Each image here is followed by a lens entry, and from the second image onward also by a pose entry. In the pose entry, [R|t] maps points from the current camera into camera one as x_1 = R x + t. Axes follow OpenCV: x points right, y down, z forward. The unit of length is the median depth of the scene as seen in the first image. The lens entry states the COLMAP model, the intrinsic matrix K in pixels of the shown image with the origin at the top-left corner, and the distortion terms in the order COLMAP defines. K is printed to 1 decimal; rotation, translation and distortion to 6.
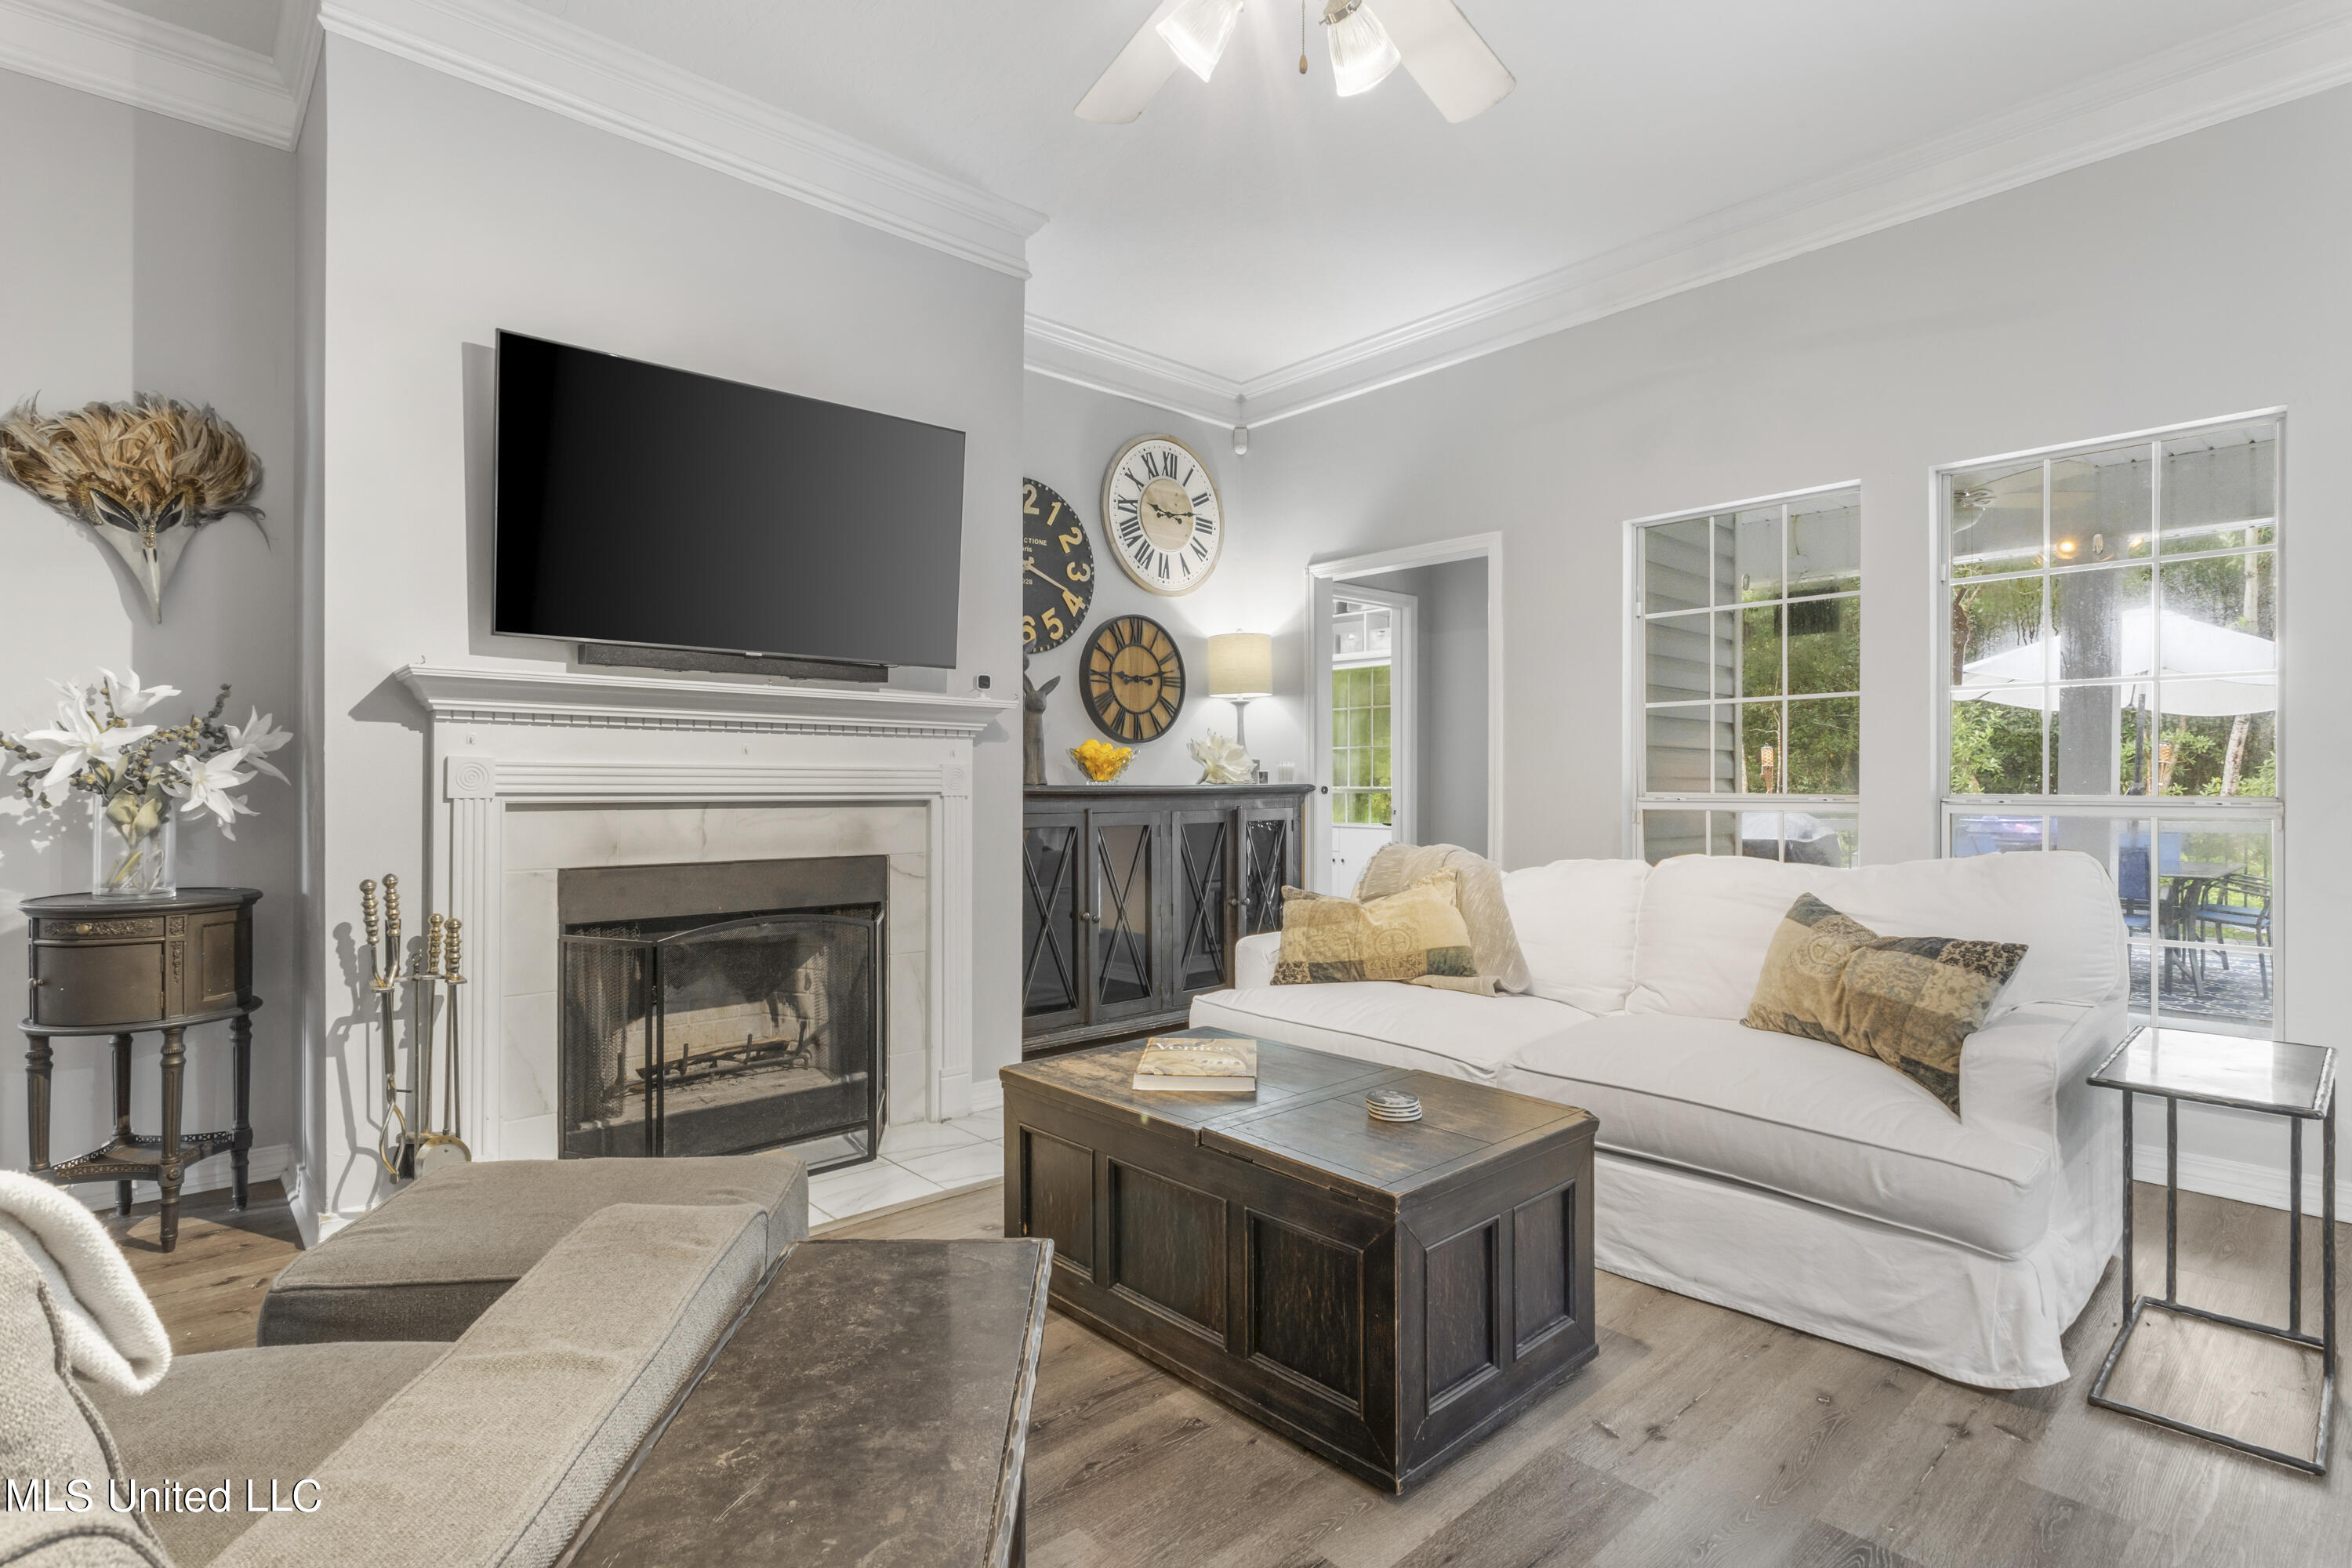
lens RADIAL K [[1150.0, 0, 1175.4], [0, 1150.0, 783.6], [0, 0, 1]] dist [-0.014330, 0.002713]
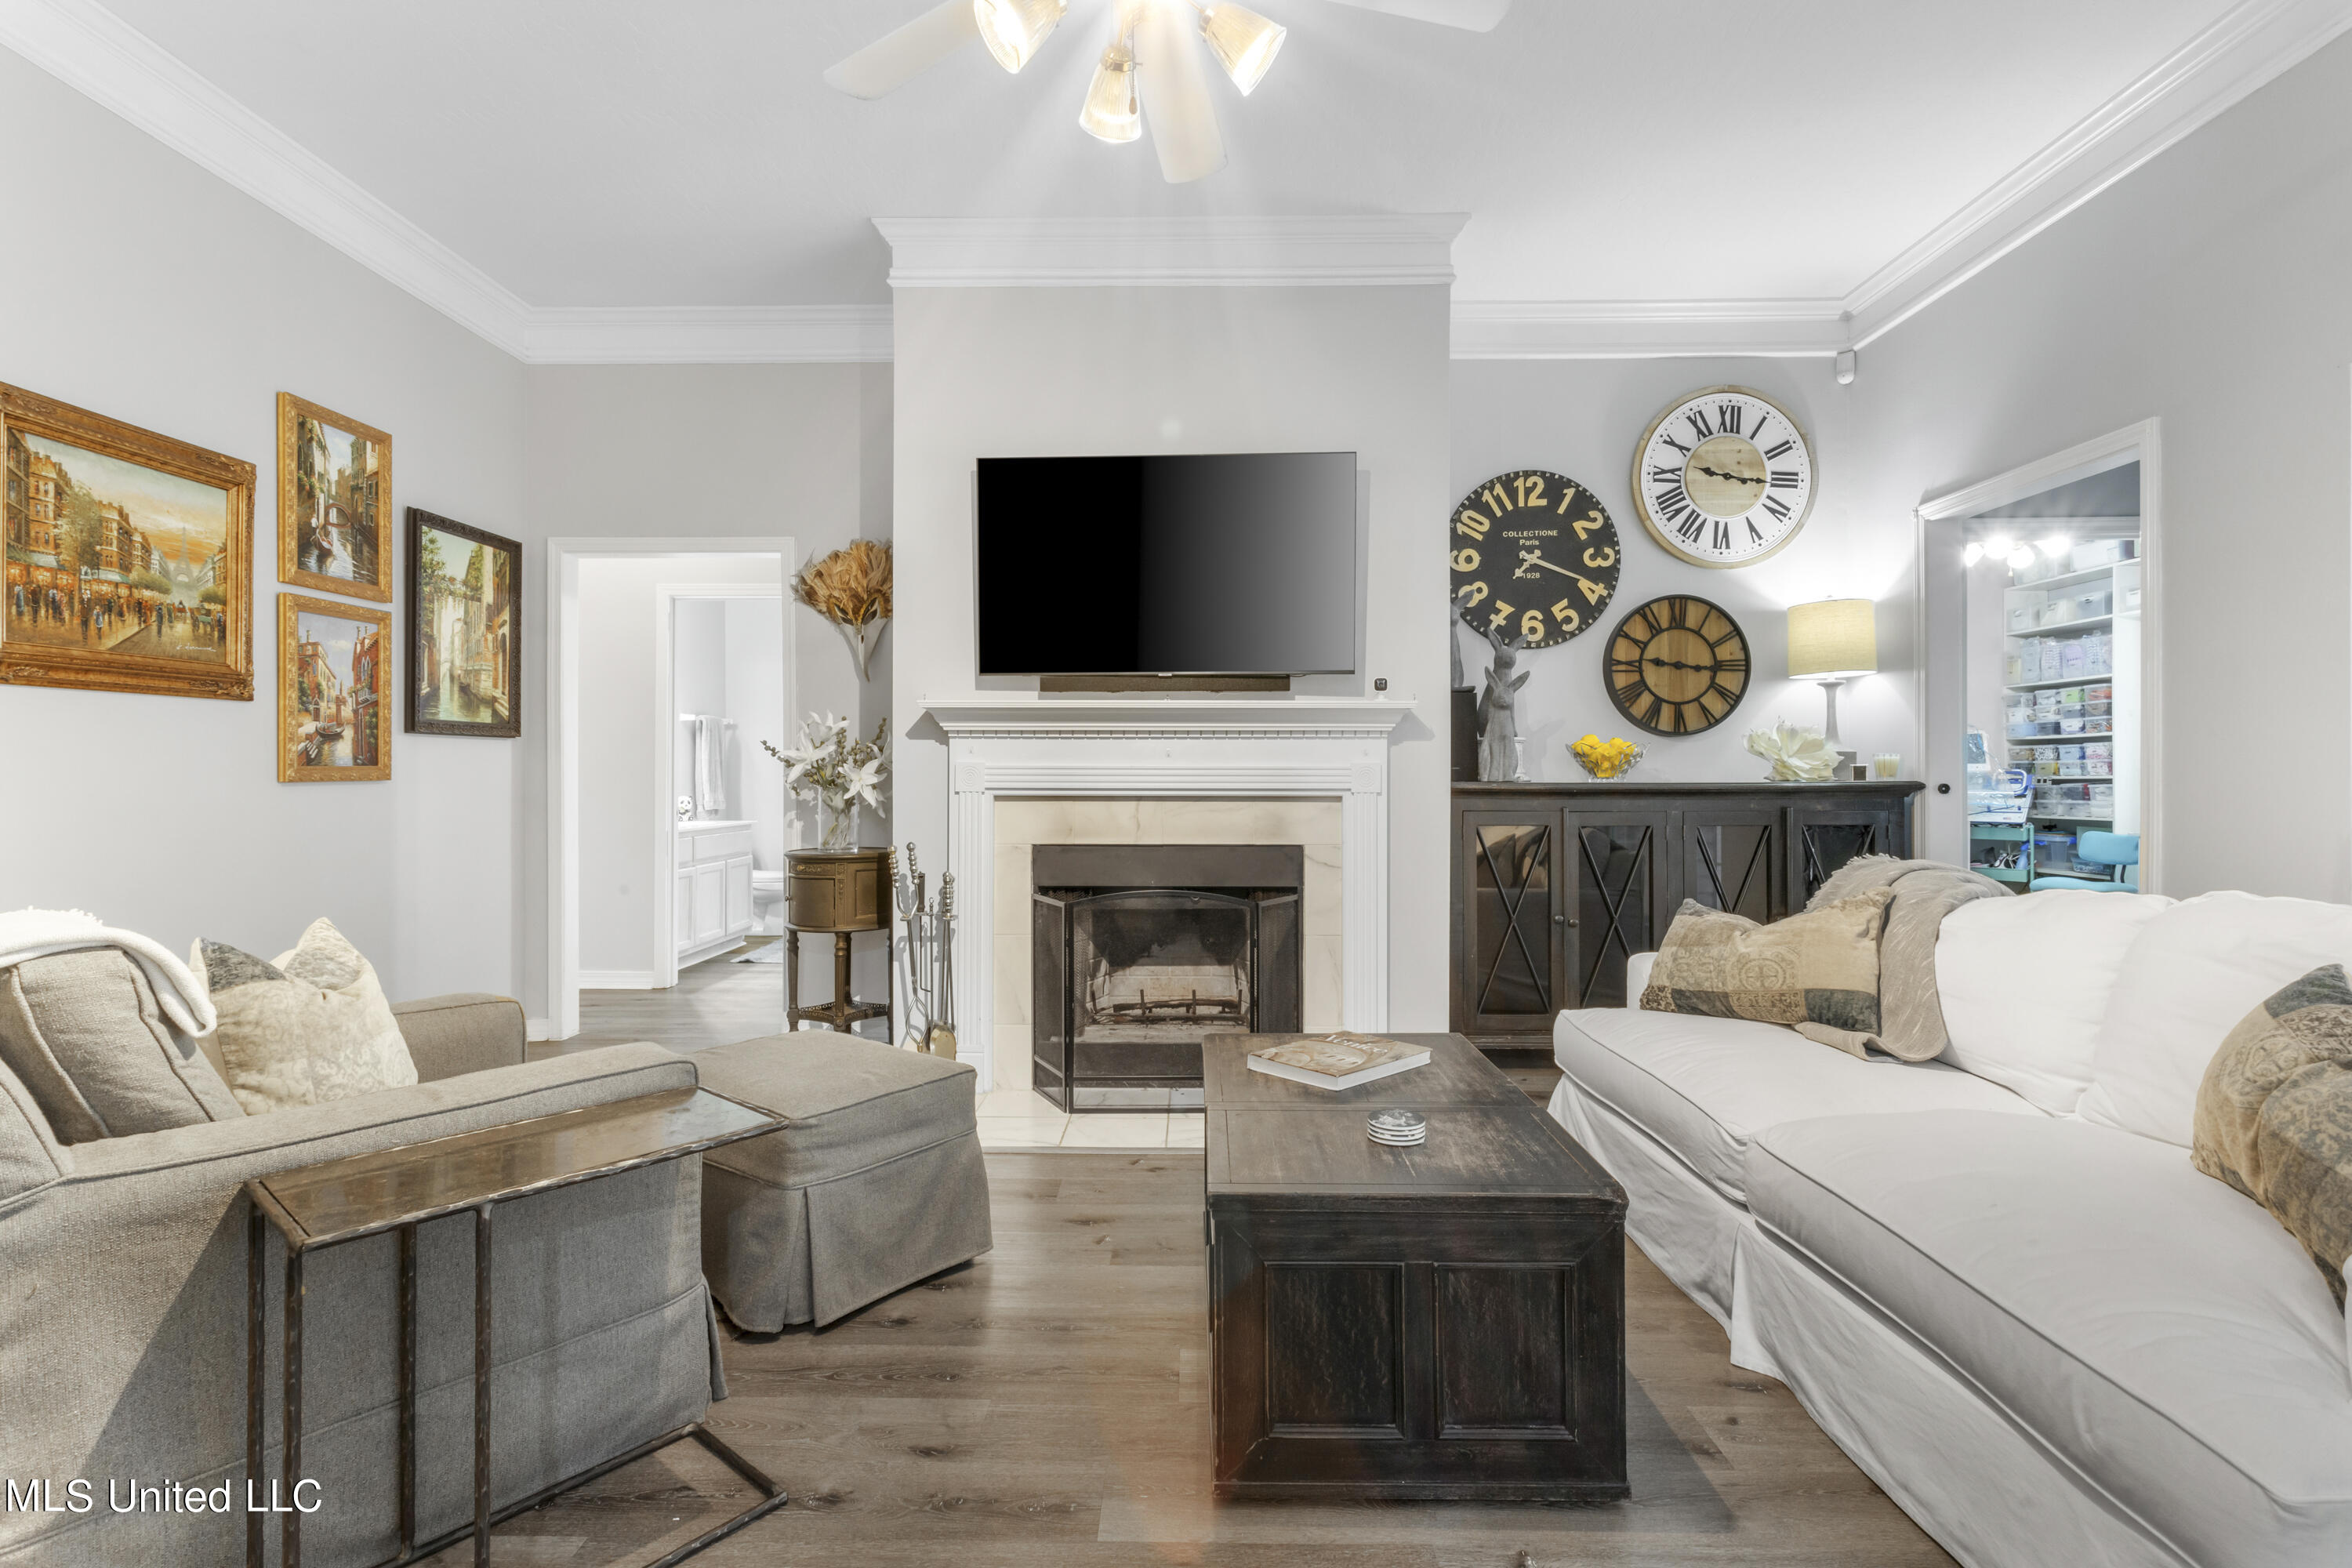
lens RADIAL K [[1109.6, 0, 1173.9], [0, 1109.6, 780.3], [0, 0, 1]] dist [-0.000671, 0.000906]
pose [[0.725801, -0.002142, -0.687901, 0.296612], [0.000832, 0.999997, -0.002236, 0.001134], [0.687904, 0.001051, 0.725801, 0.099300]]
